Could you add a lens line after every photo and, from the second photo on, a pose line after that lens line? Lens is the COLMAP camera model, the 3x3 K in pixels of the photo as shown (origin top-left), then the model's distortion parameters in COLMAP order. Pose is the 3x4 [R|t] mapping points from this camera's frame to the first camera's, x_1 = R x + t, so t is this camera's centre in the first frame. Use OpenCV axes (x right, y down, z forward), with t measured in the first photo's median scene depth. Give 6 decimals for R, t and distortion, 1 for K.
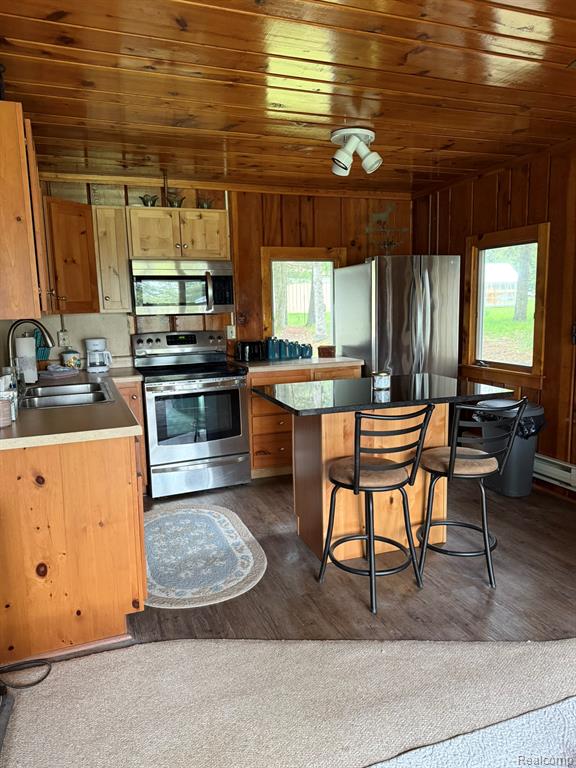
lens RADIAL K [[539.2, 0, 286.8], [0, 539.2, 382.5], [0, 0, 1]] dist [0.082321, -0.111608]
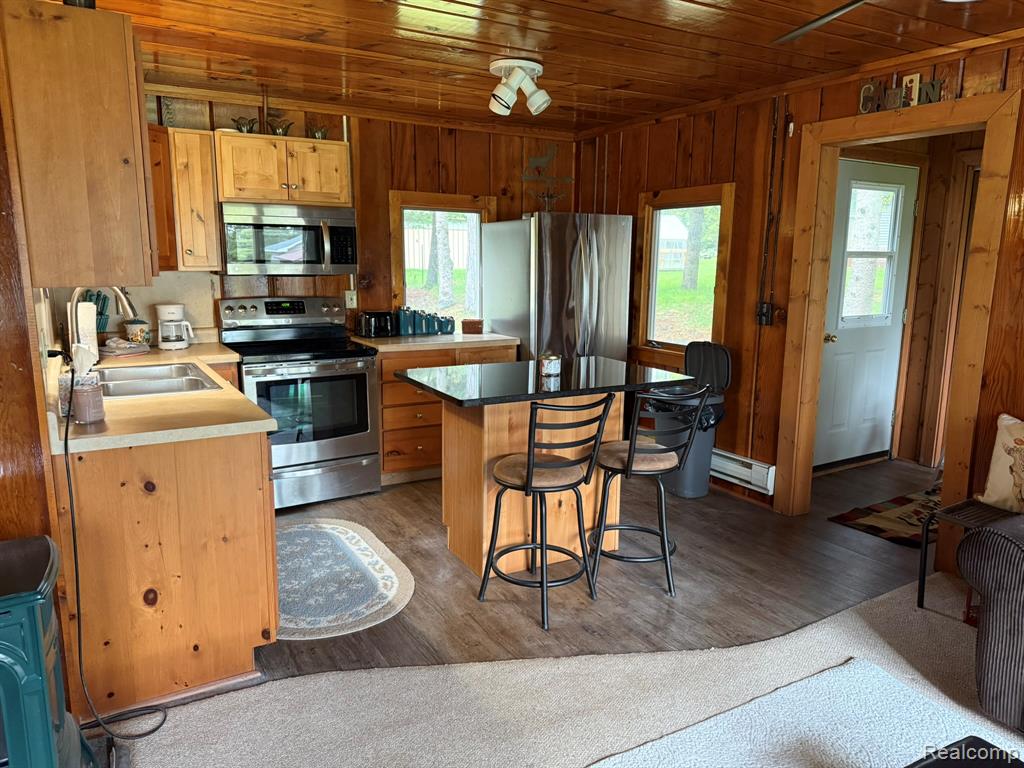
lens RADIAL K [[726.8, 0, 511.7], [0, 726.8, 383.1], [0, 0, 1]] dist [0.127763, -0.190651]
pose [[0.984678, 0.003033, 0.174357, -0.082053], [-0.008181, 0.999551, 0.028814, -0.007068], [-0.174192, -0.029799, 0.984261, -0.117894]]
